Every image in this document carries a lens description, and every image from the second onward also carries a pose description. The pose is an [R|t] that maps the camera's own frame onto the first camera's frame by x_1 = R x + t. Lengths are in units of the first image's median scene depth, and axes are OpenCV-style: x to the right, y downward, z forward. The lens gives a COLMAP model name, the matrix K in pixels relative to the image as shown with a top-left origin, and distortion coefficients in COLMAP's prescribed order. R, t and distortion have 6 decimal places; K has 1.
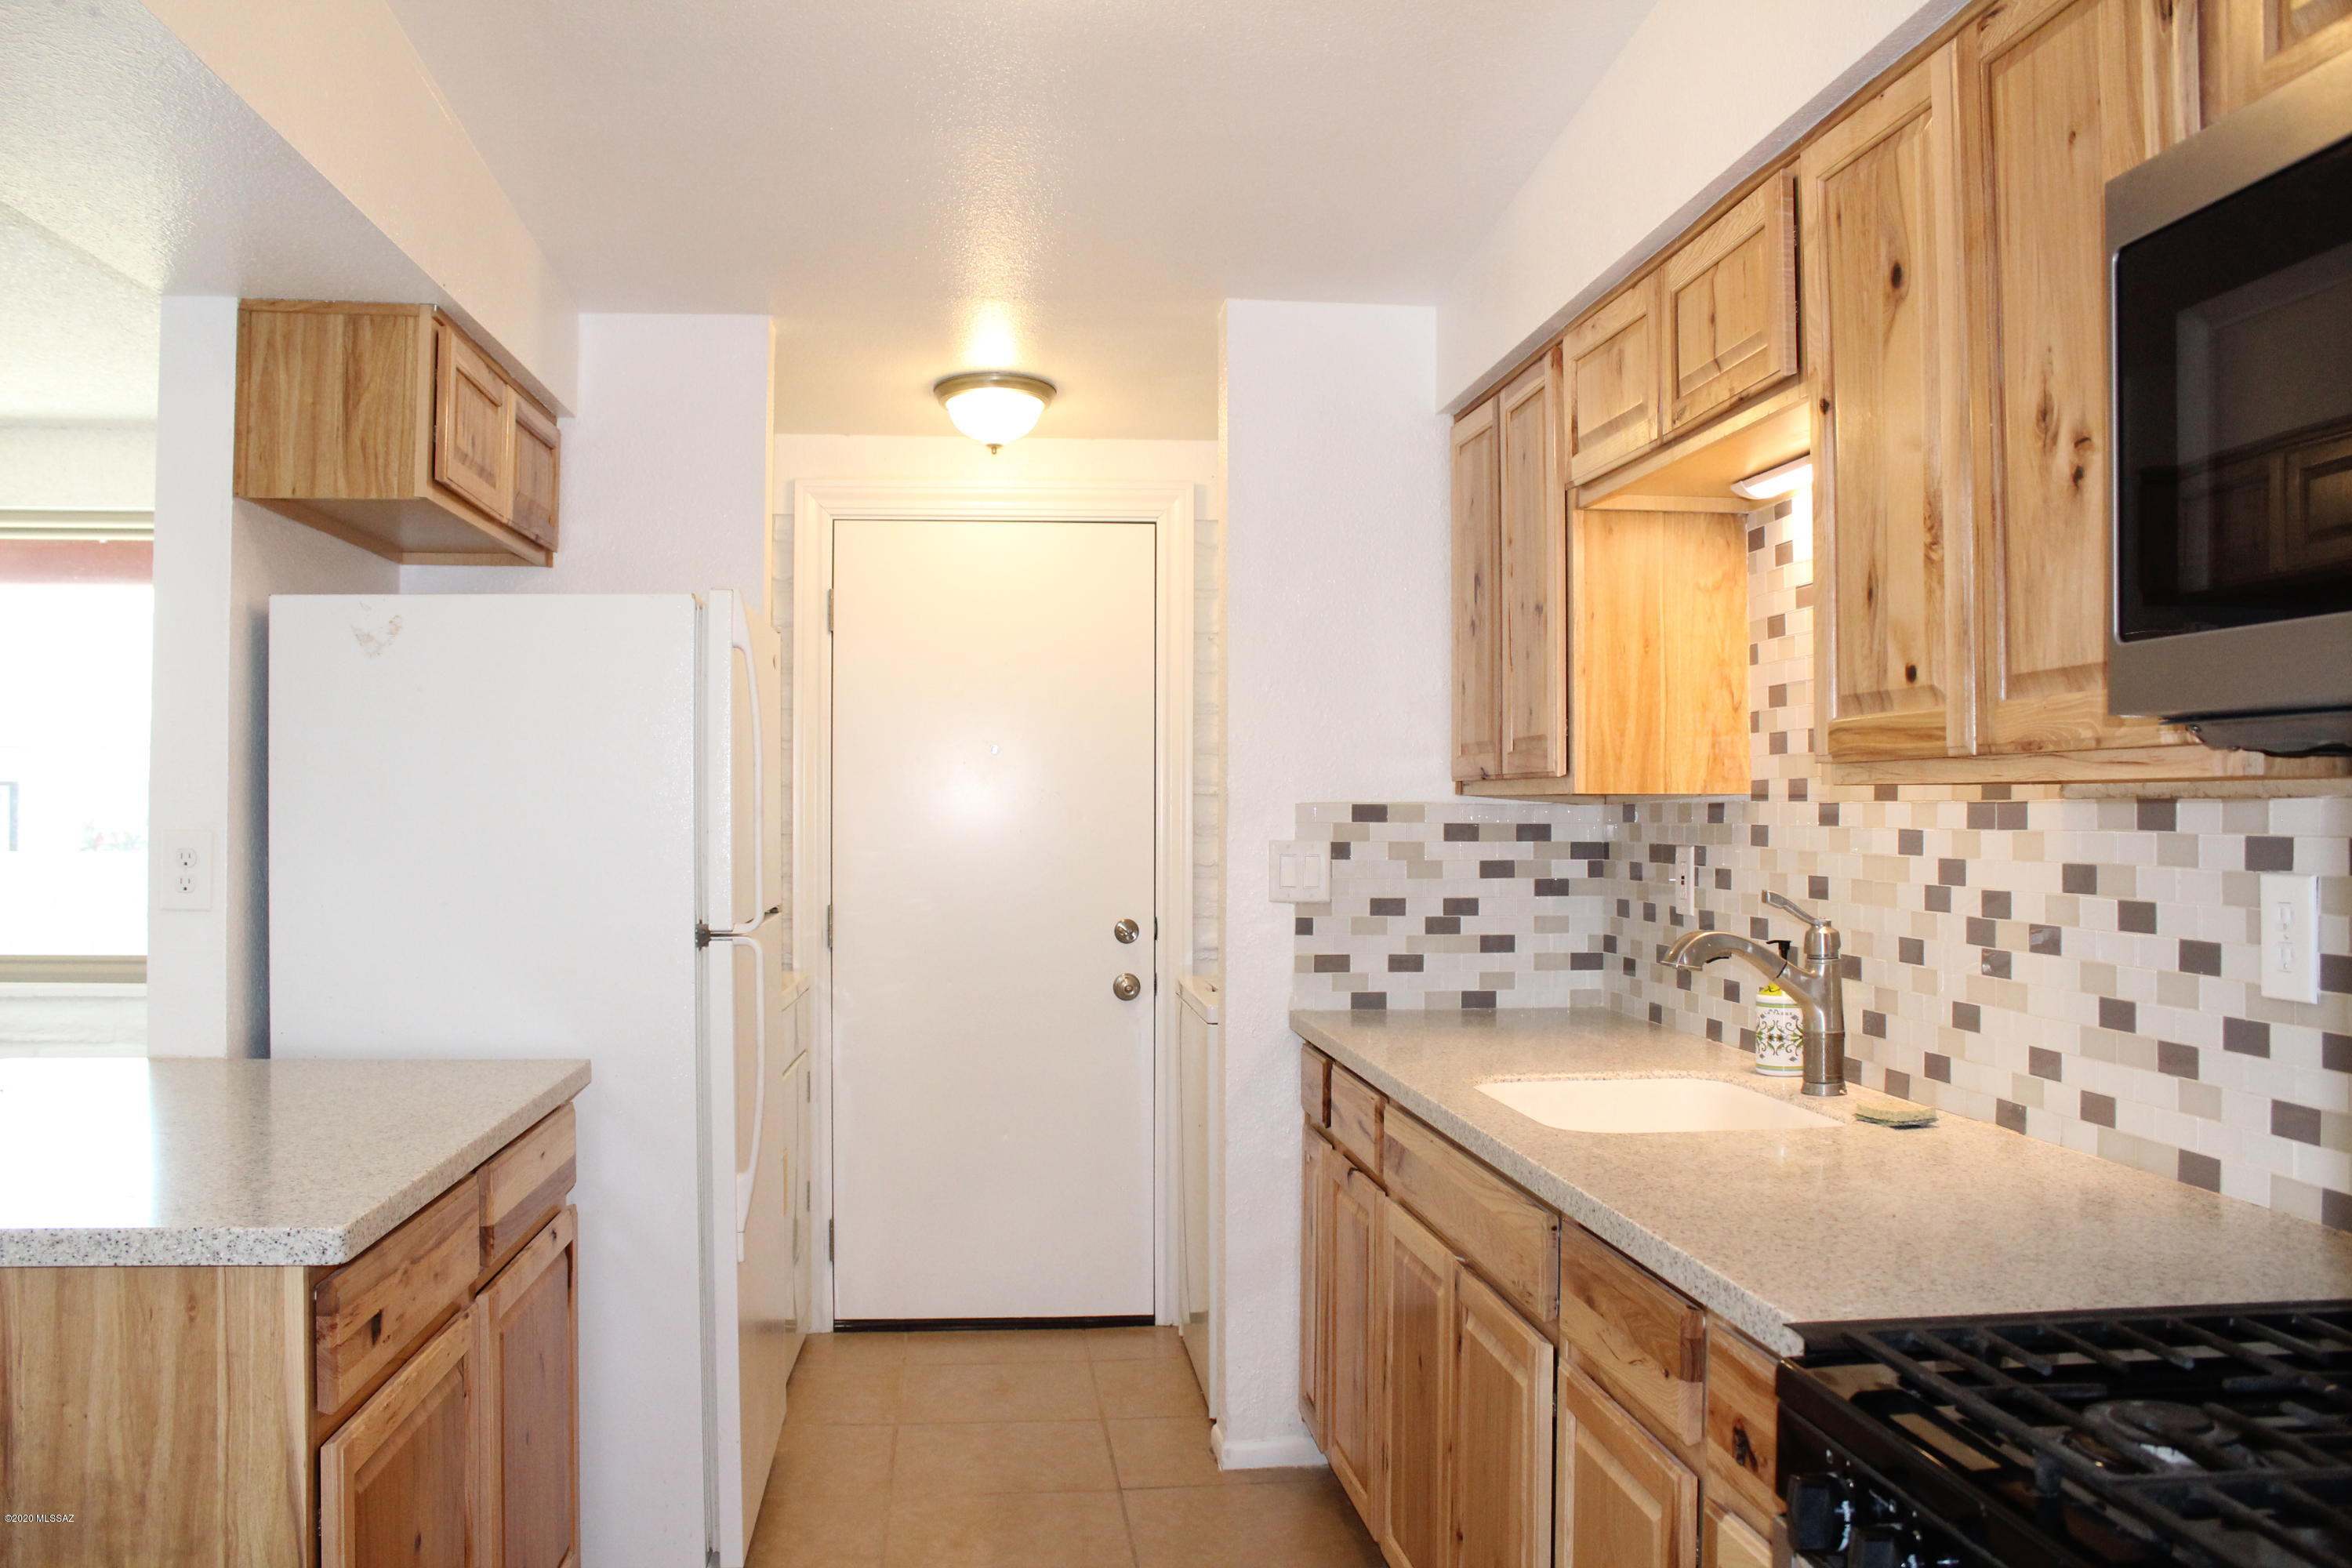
lens RADIAL K [[1952.7, 0, 1176.0], [0, 1952.7, 784.0], [0, 0, 1]] dist [-0.192346, 0.199806]
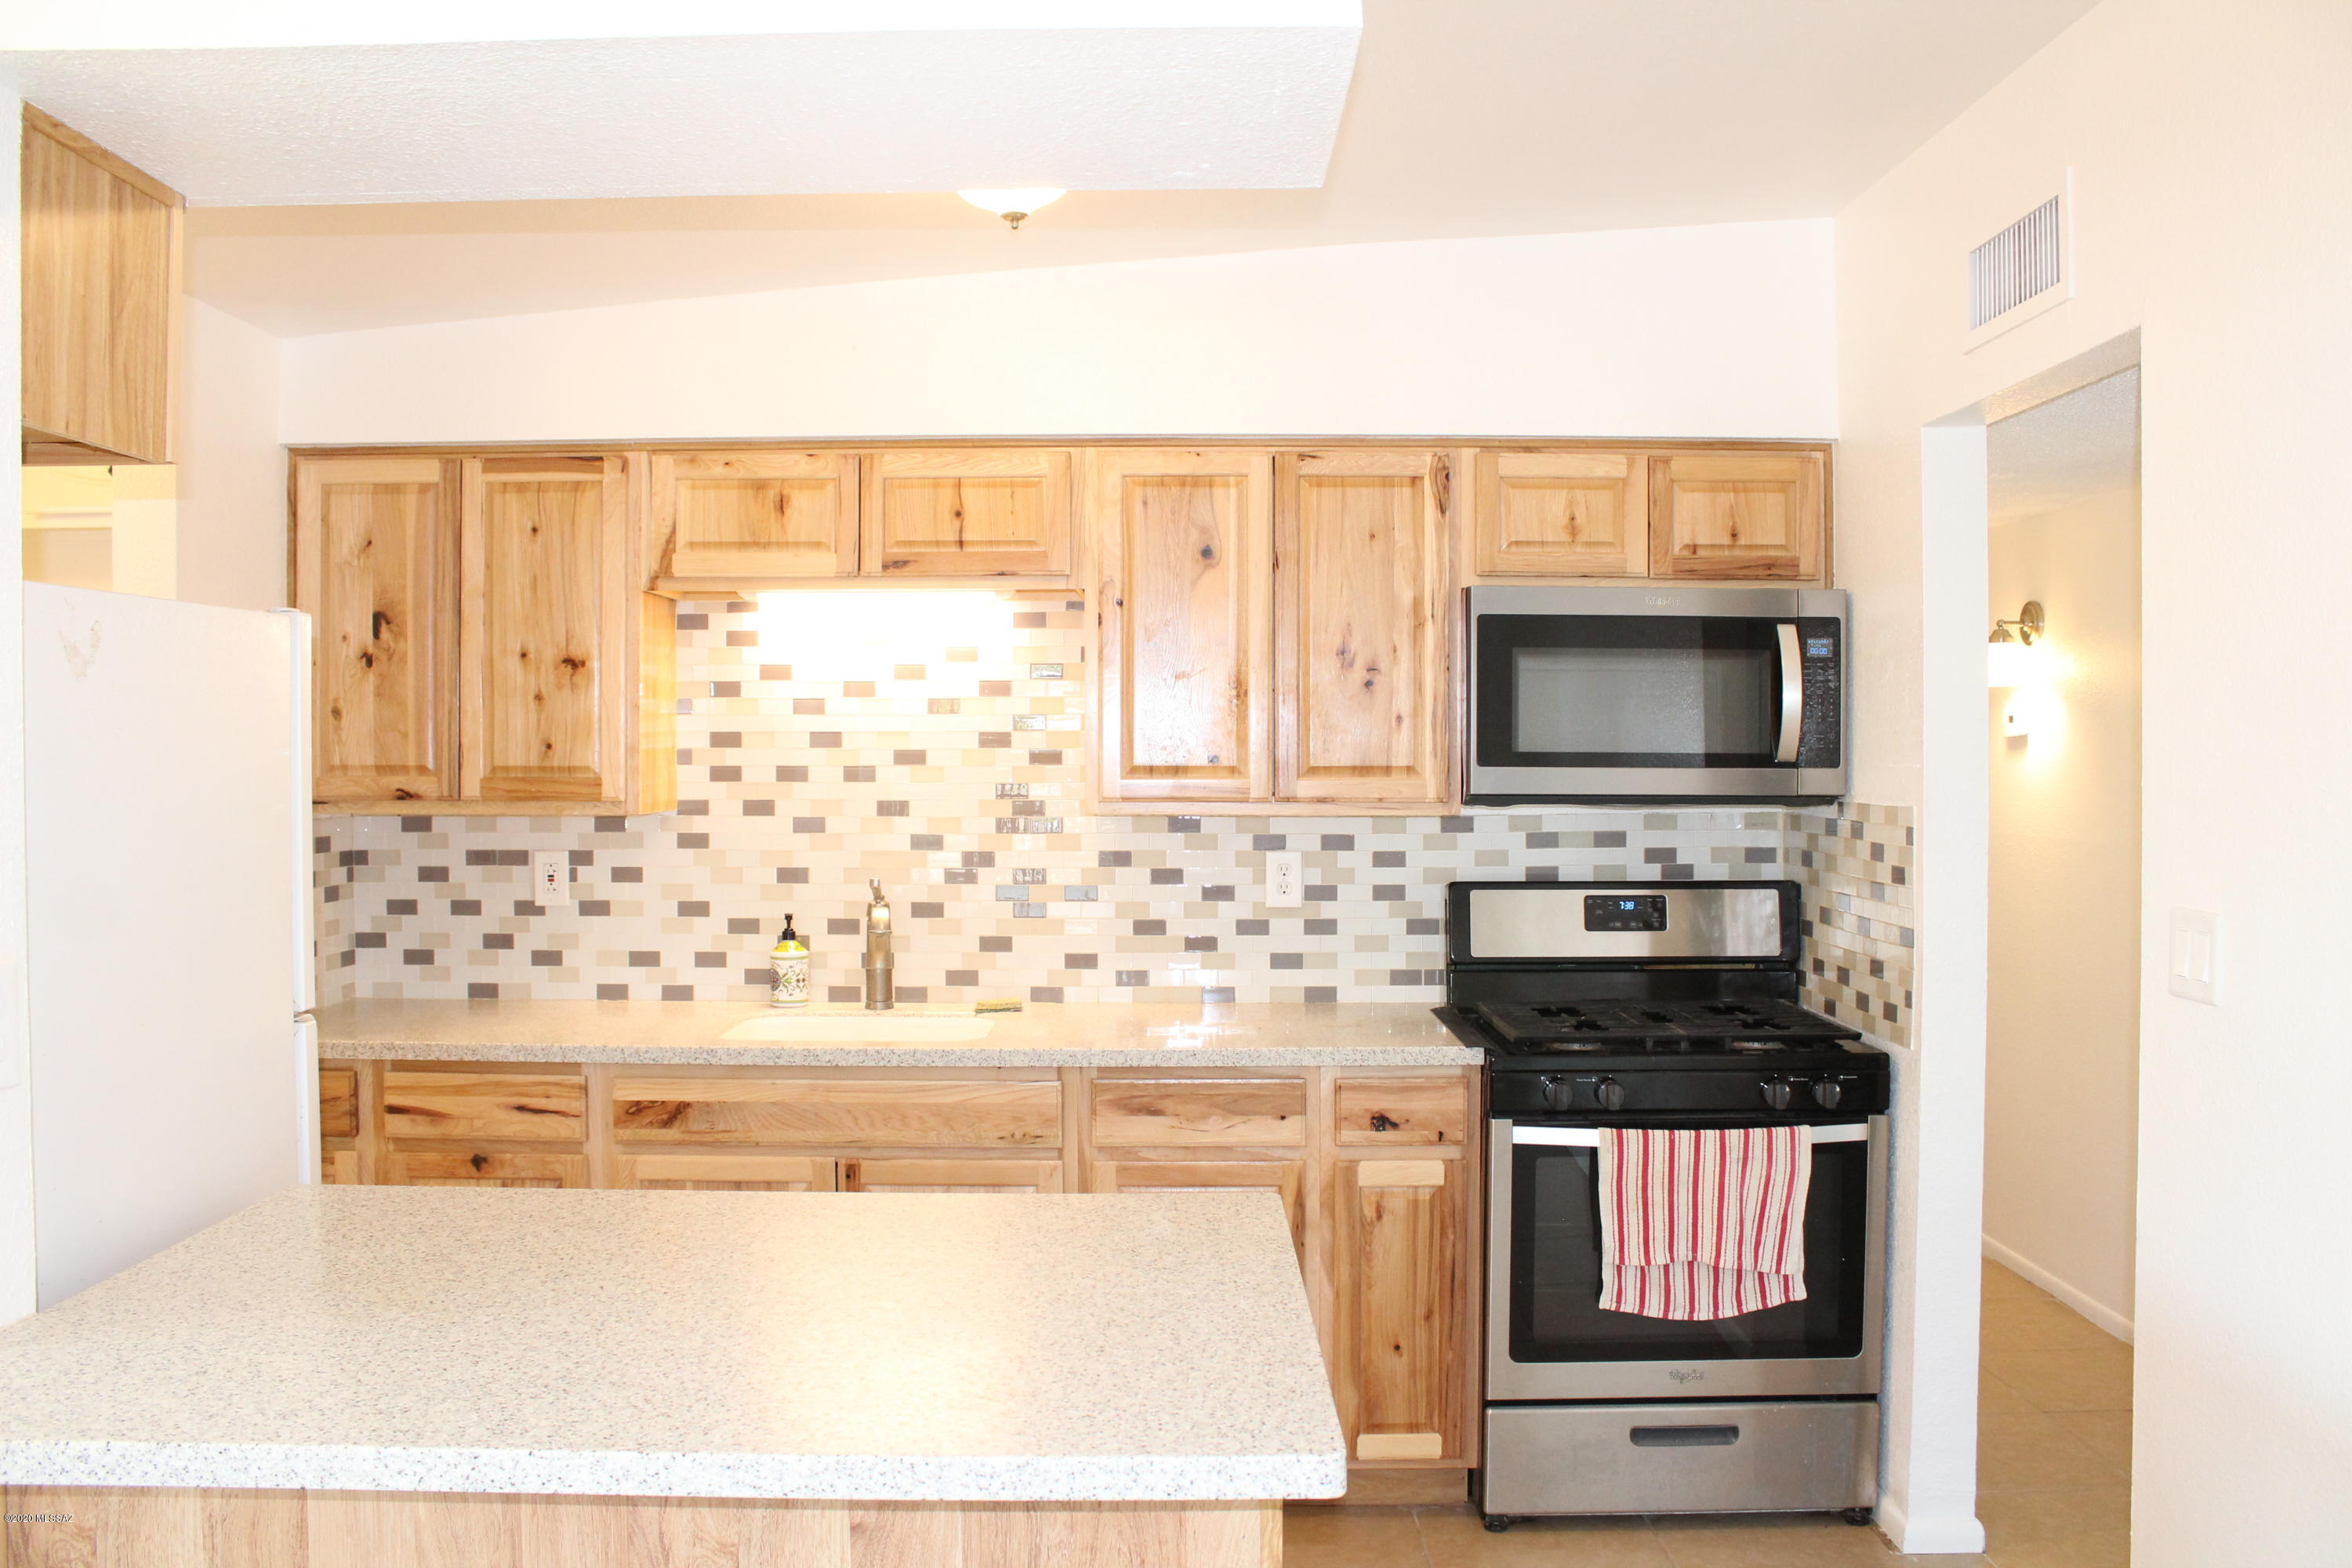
lens RADIAL K [[1952.7, 0, 1176.0], [0, 1952.7, 784.0], [0, 0, 1]] dist [-0.192346, 0.199806]
pose [[0.104823, -0.020434, 0.994281, -1.455923], [-0.012925, 0.999676, 0.021907, -0.068108], [-0.994407, -0.015148, 0.104525, 0.742754]]
